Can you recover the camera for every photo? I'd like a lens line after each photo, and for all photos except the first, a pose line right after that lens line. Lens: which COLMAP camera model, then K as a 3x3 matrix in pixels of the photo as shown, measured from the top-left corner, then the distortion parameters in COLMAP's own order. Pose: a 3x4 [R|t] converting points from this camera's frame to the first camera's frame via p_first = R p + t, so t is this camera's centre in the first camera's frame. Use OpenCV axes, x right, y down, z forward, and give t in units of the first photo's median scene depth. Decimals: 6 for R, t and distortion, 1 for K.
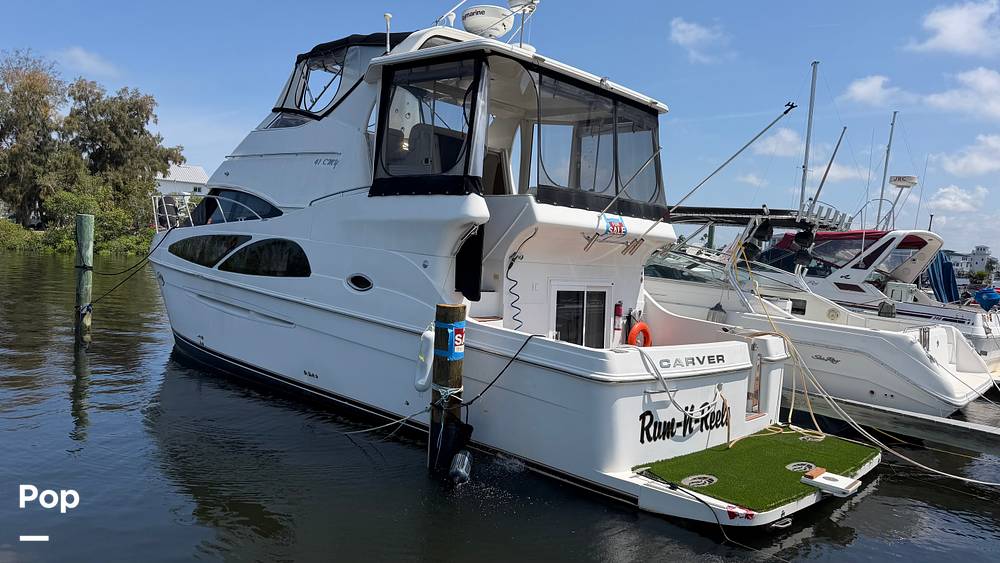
lens RADIAL K [[736.8, 0, 500.0], [0, 736.8, 291.8], [0, 0, 1]] dist [0.021893, -0.006812]
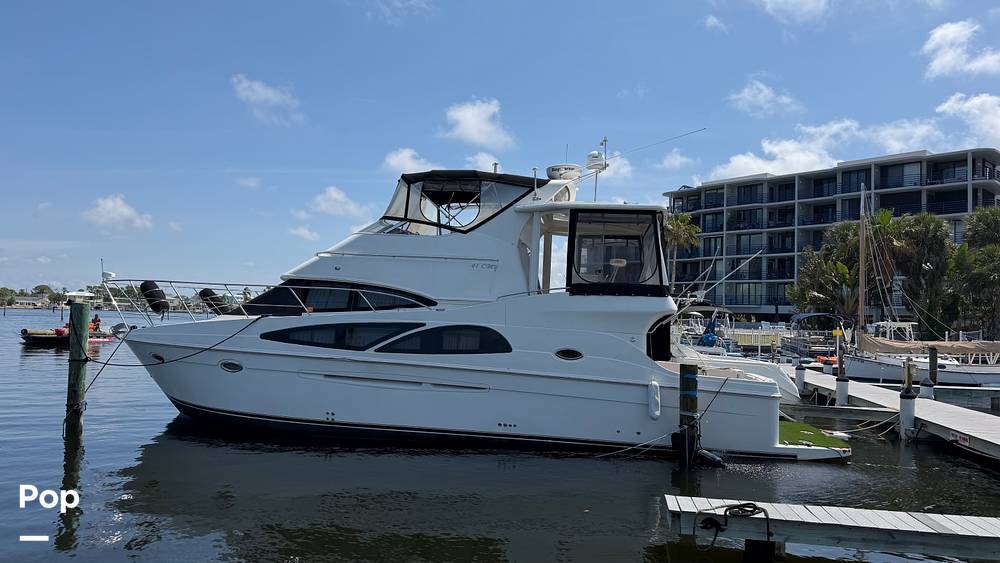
lens RADIAL K [[736.8, 0, 496.5], [0, 736.8, 273.5], [0, 0, 1]] dist [0.021893, -0.006812]
pose [[0.805538, -0.004784, 0.592525, -0.554813], [0.057344, 0.995903, -0.069918, -0.036813], [-0.589763, 0.090300, 0.802512, -0.050269]]
